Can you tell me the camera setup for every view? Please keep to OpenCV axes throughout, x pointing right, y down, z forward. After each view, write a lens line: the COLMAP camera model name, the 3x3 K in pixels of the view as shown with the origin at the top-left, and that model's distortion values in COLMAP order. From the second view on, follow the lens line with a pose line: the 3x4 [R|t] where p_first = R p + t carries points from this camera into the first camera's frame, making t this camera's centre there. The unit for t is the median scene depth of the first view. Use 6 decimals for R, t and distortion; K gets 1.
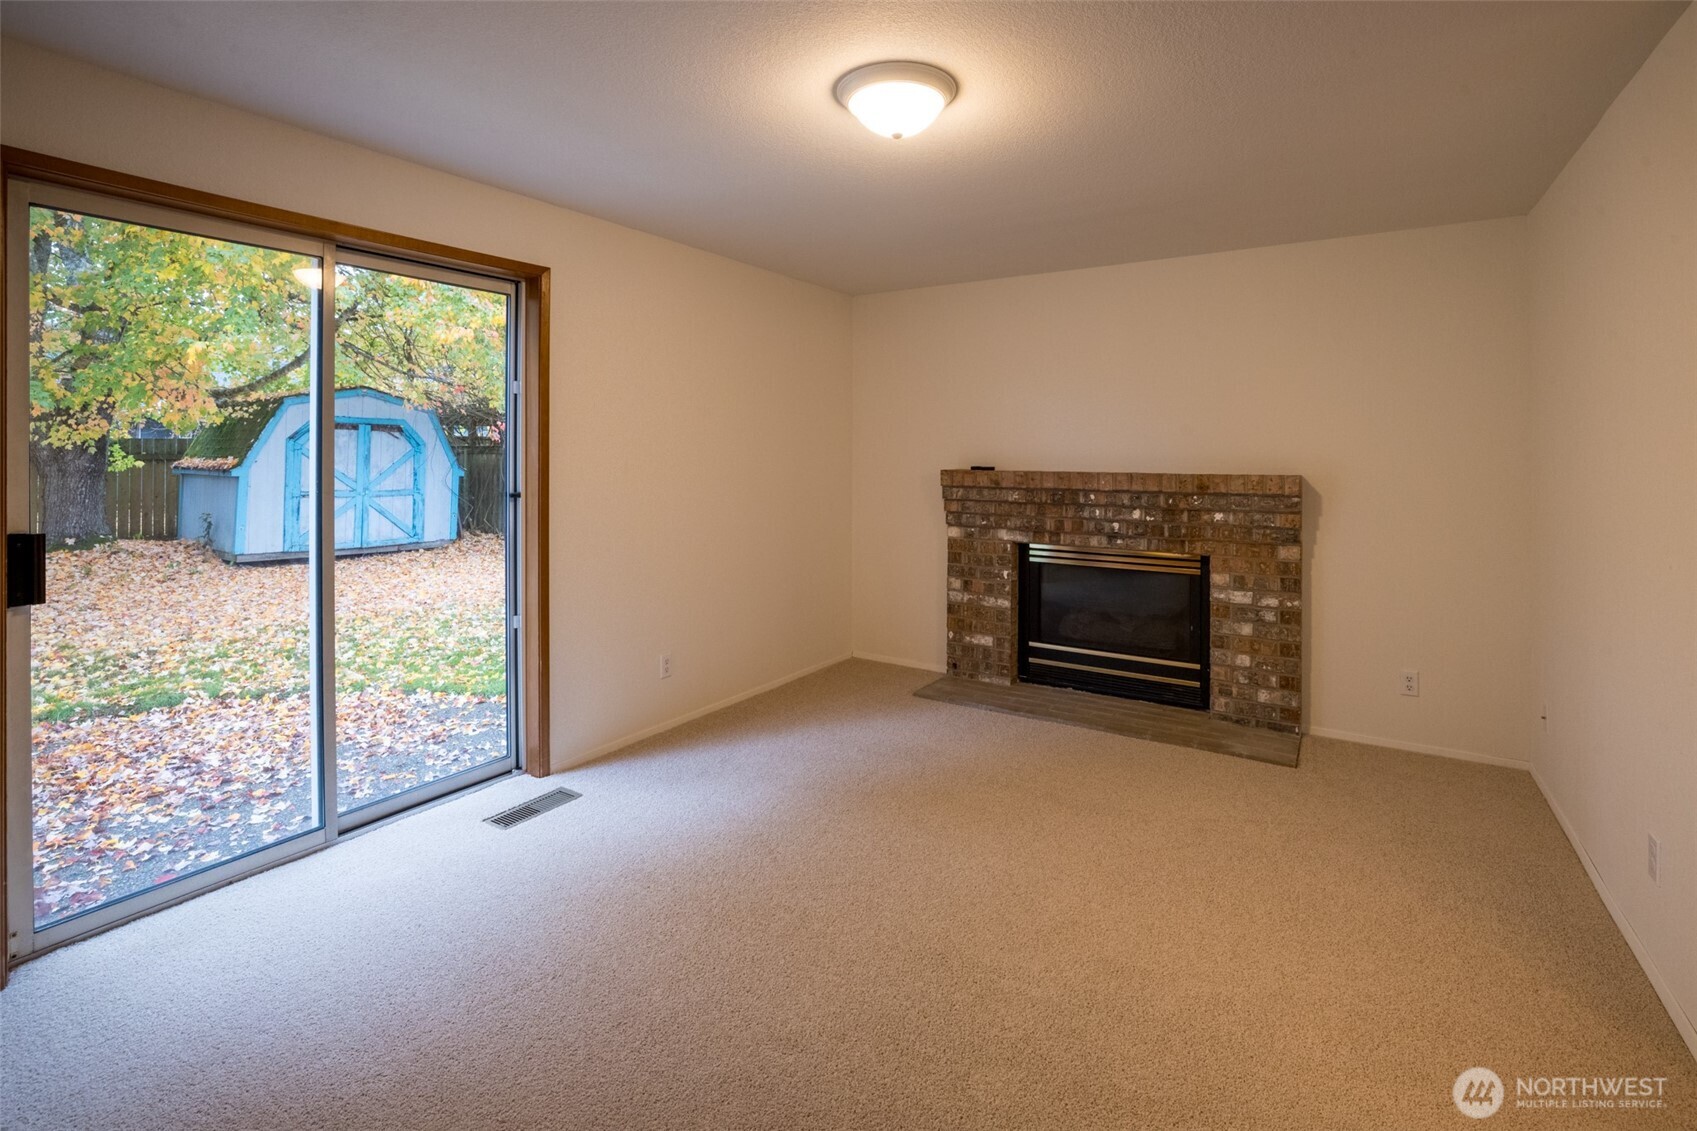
lens RADIAL K [[823.9, 0, 850.7], [0, 823.9, 449.4], [0, 0, 1]] dist [0.011338, 0.002893]
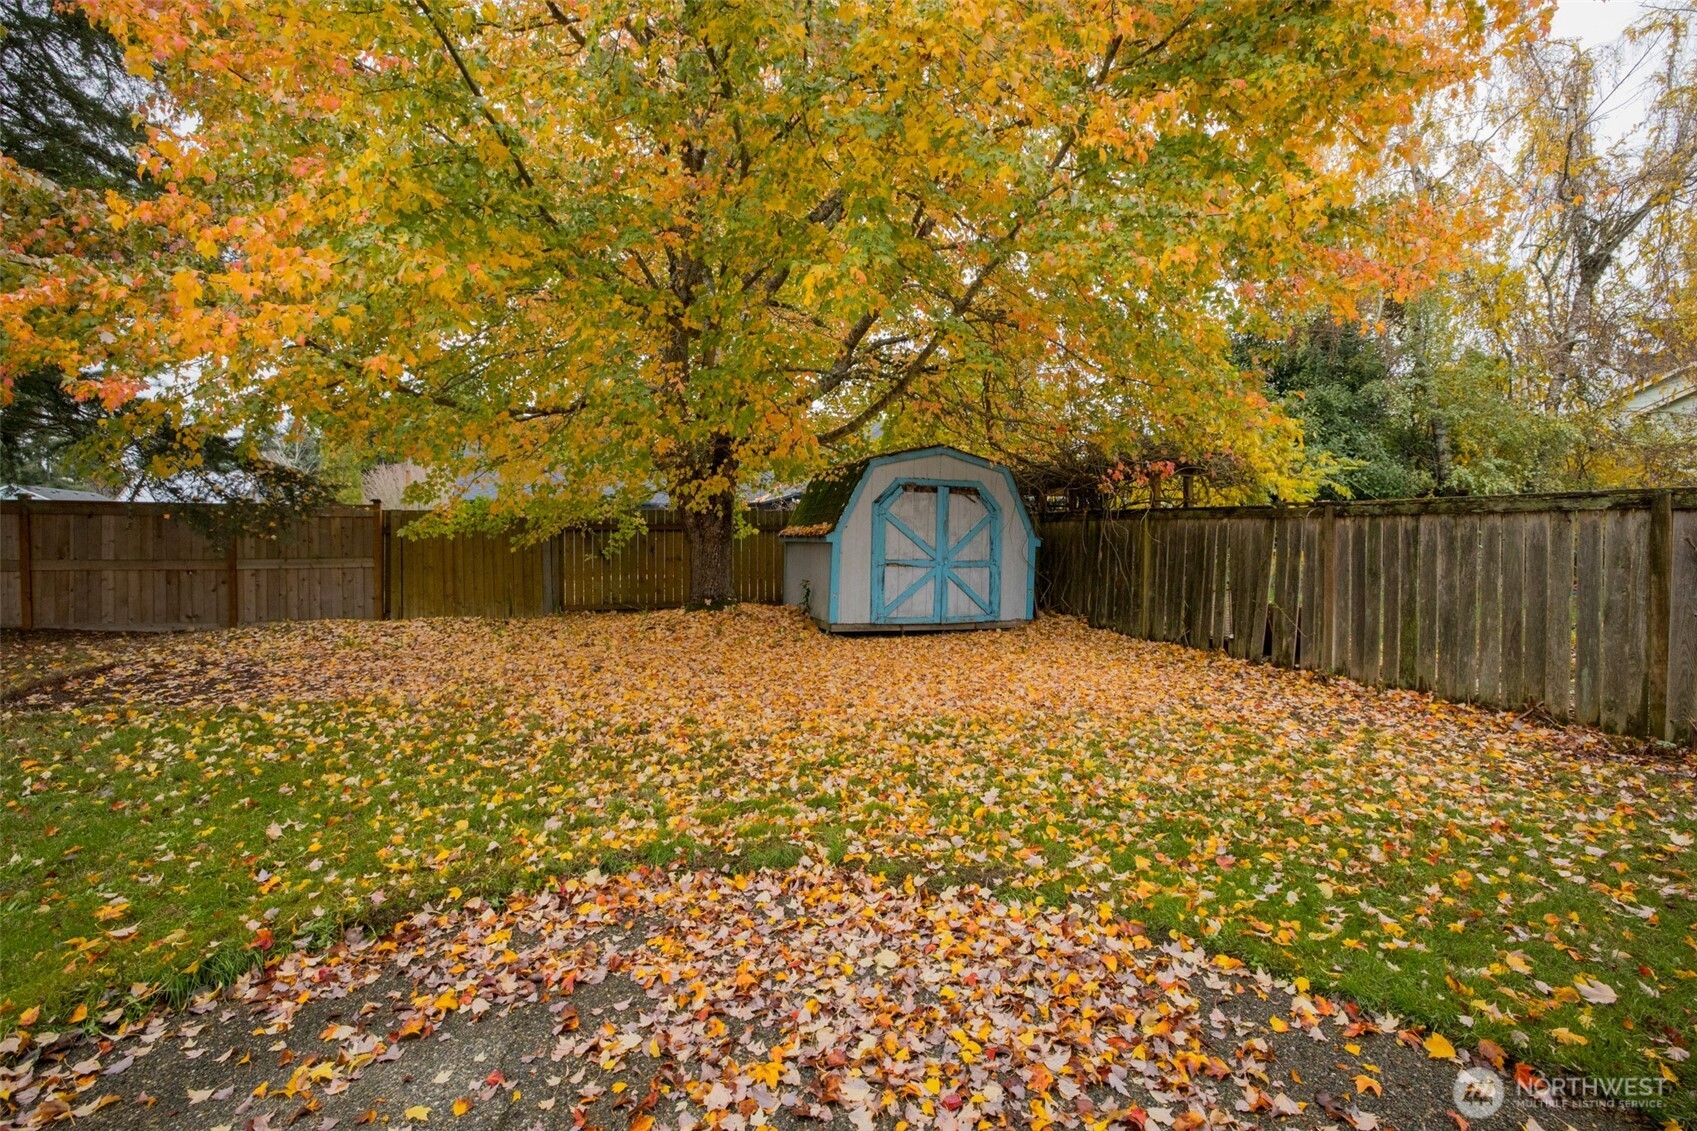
lens RADIAL K [[823.9, 0, 848.2], [0, 823.9, 556.4], [0, 0, 1]] dist [0.011338, 0.002893]
pose [[0.825420, 0.011173, -0.564408, -0.233625], [0.003982, 0.999664, 0.025611, 0.030960], [0.564505, -0.023387, 0.825099, 0.283737]]
